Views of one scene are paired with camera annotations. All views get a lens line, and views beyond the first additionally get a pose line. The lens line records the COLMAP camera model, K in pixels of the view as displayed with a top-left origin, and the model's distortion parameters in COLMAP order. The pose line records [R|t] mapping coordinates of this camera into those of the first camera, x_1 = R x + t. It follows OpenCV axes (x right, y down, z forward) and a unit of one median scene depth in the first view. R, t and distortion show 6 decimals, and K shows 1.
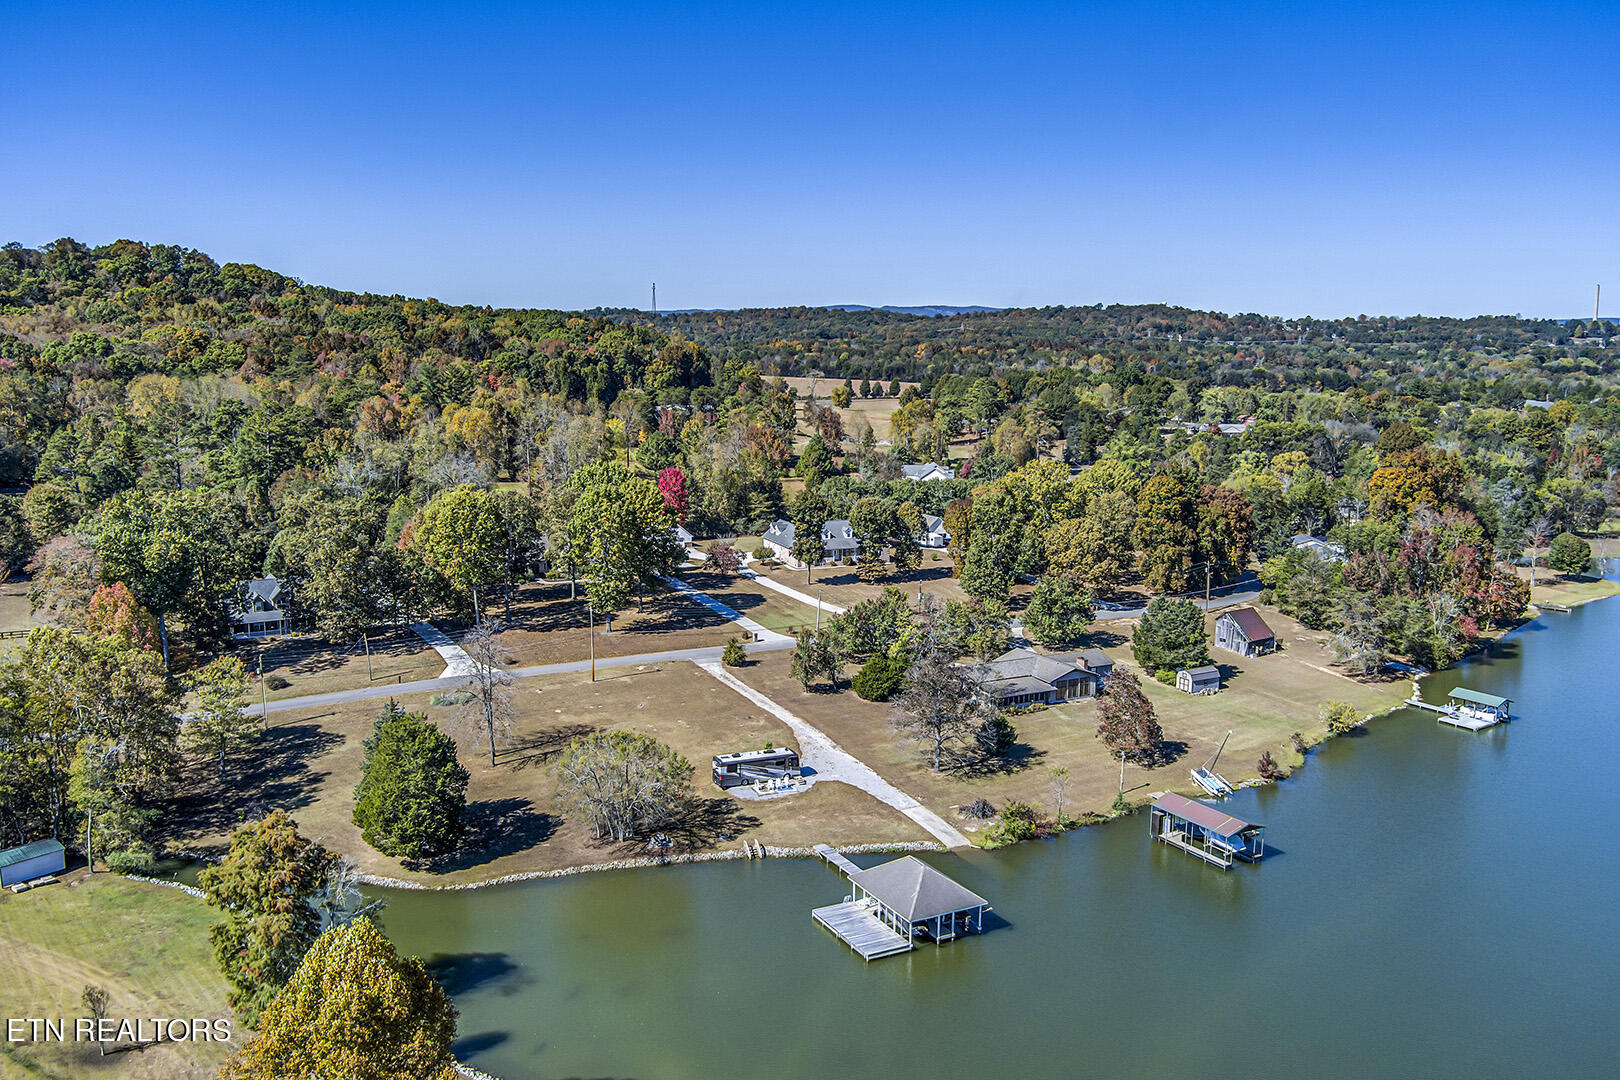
lens RADIAL K [[1343.5, 0, 802.3], [0, 1343.5, 533.7], [0, 0, 1]] dist [-0.091217, 0.045917]
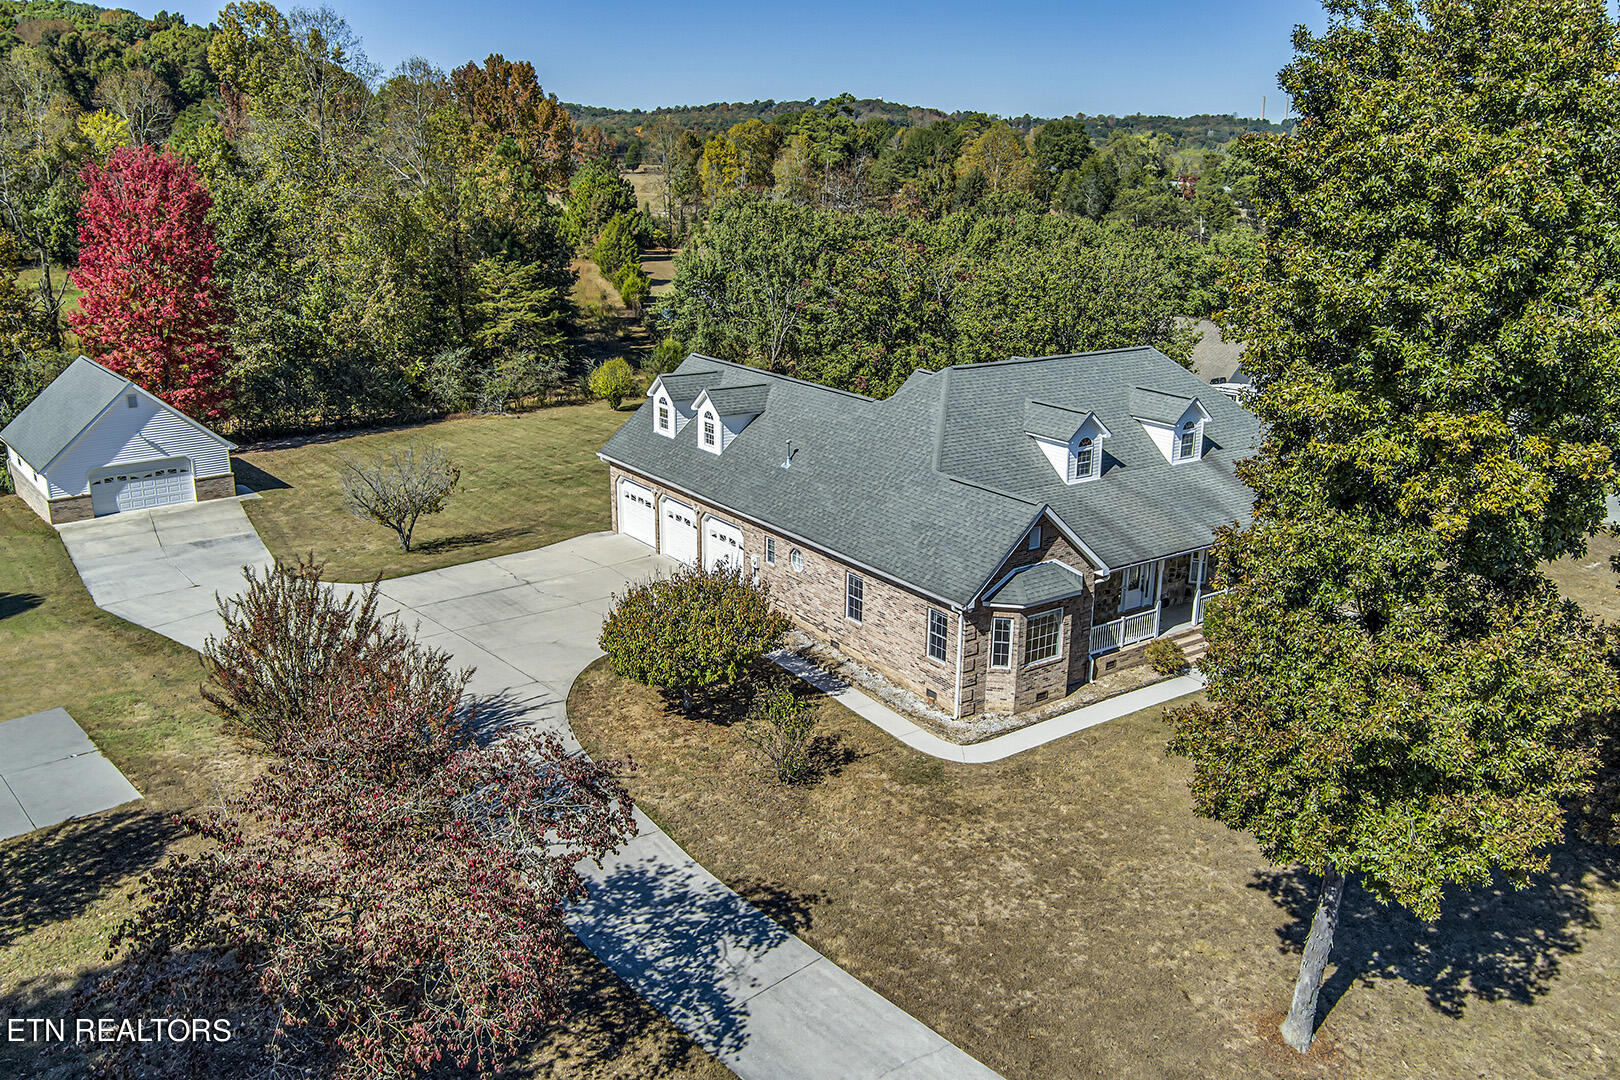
lens RADIAL K [[1343.5, 0, 811.9], [0, 1343.5, 545.1], [0, 0, 1]] dist [-0.091217, 0.045917]
pose [[0.972038, -0.062272, 0.226416, -0.036588], [0.029692, 0.989052, 0.144551, -0.009121], [-0.232938, -0.133787, 0.963245, 0.692394]]
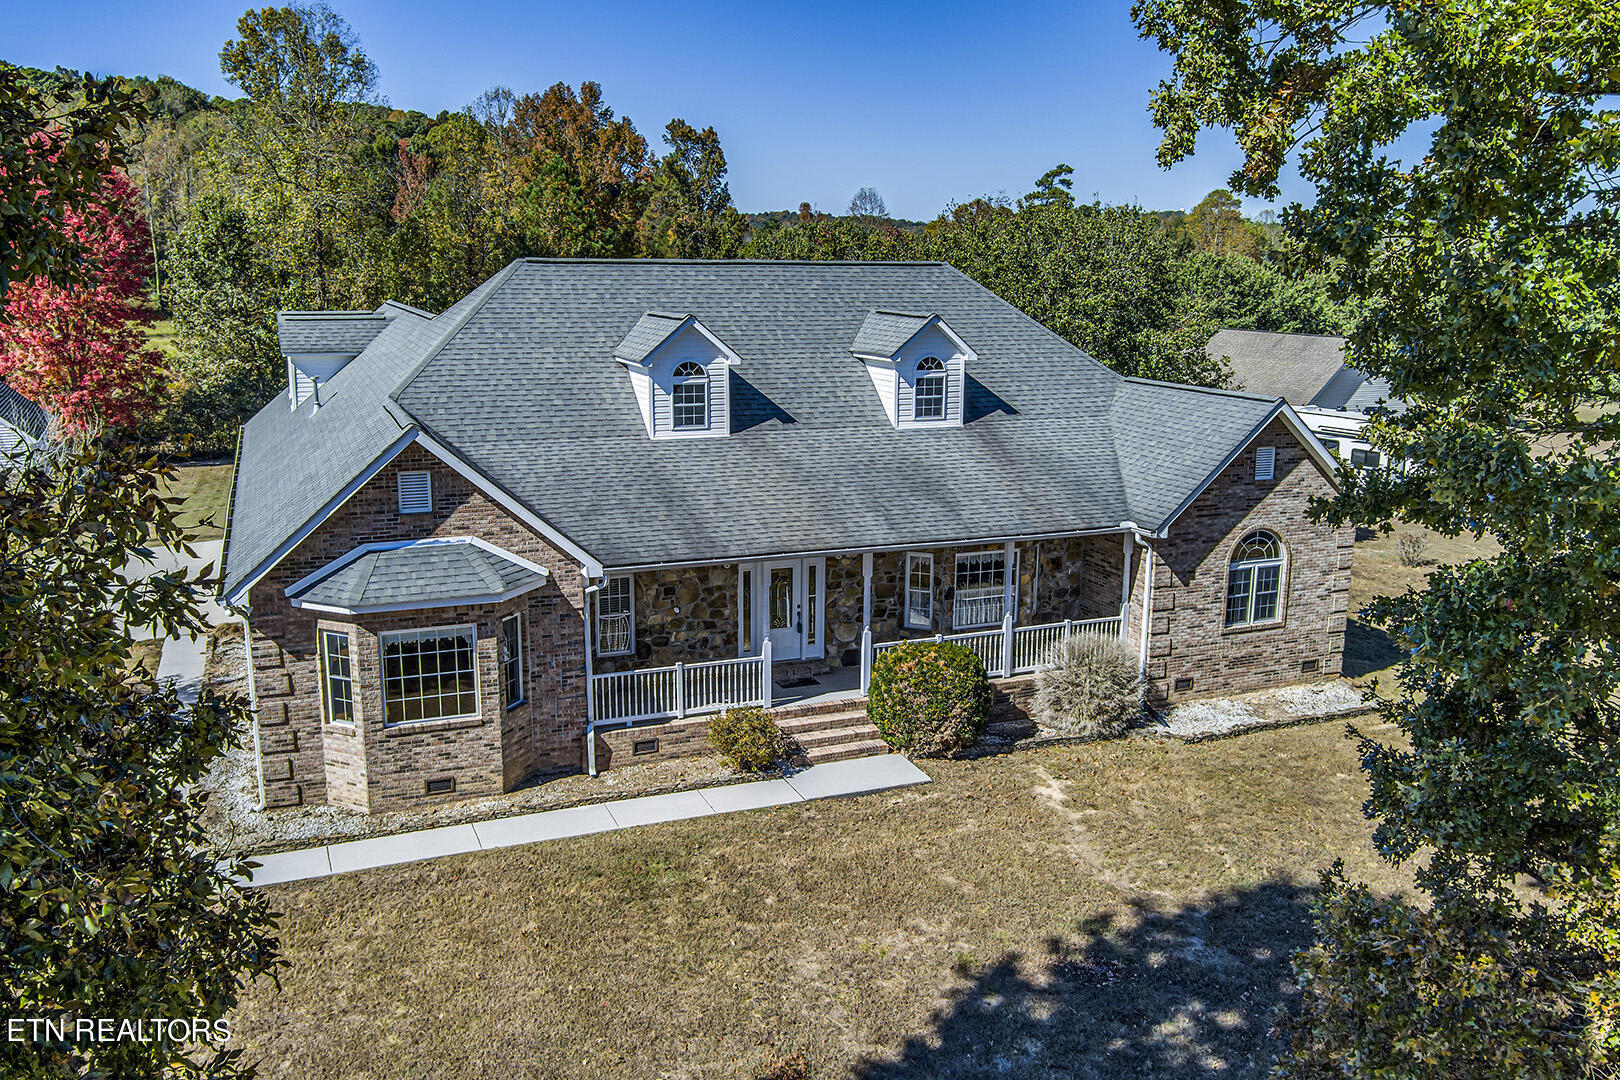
lens RADIAL K [[1343.5, 0, 804.0], [0, 1343.5, 538.5], [0, 0, 1]] dist [-0.091217, 0.045917]
pose [[0.999910, -0.000112, 0.013418, 0.019515], [-0.000647, 0.998399, 0.056560, 0.004594], [-0.013403, -0.056563, 0.998309, 0.731444]]
